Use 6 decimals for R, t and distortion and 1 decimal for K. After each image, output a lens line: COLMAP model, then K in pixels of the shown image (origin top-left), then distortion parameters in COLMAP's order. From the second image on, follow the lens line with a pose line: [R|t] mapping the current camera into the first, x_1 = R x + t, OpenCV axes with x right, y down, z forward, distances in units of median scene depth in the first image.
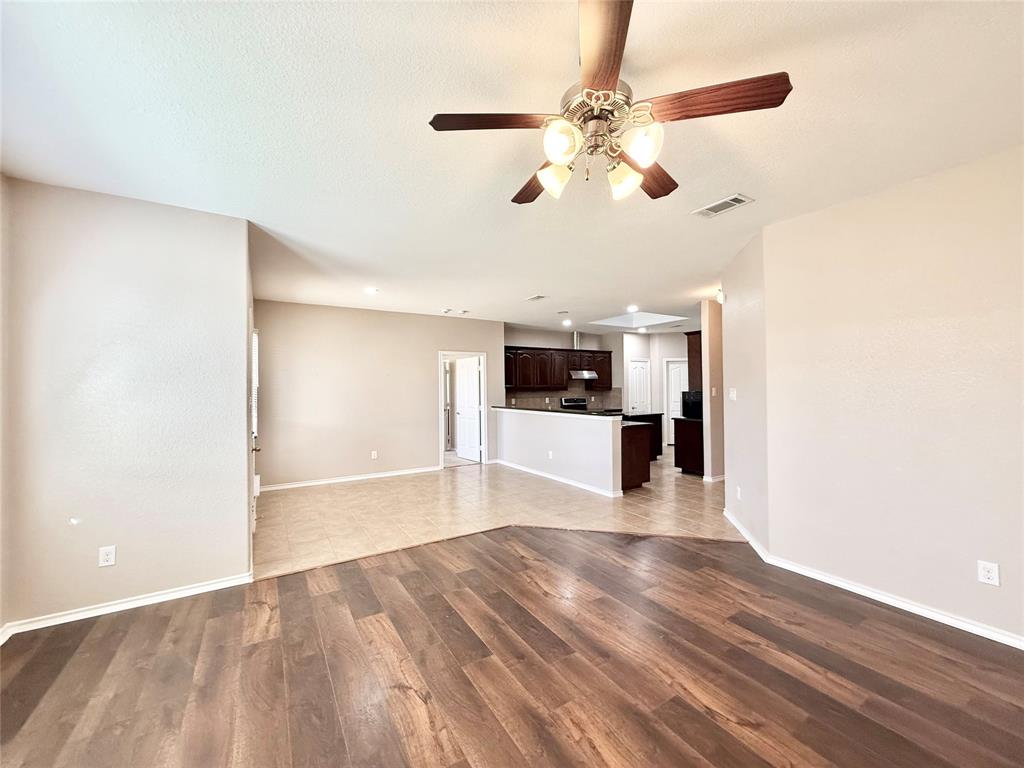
lens RADIAL K [[407.3, 0, 510.2], [0, 407.3, 383.6], [0, 0, 1]] dist [0.001080, 0.000038]
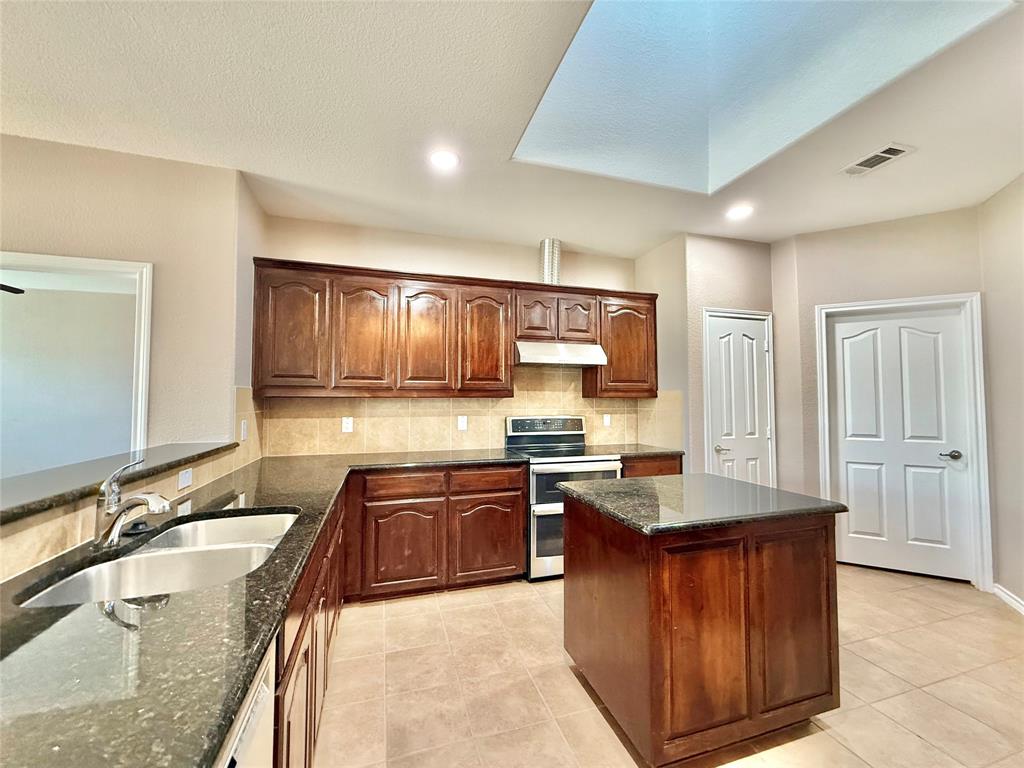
lens RADIAL K [[407.5, 0, 513.3], [0, 407.5, 371.4], [0, 0, 1]] dist [-0.000990, -0.000081]
pose [[0.973086, 0.000551, -0.230441, 0.040344], [-0.007183, 0.999584, -0.027940, 0.000672], [0.230330, 0.028843, 0.972685, 0.118401]]
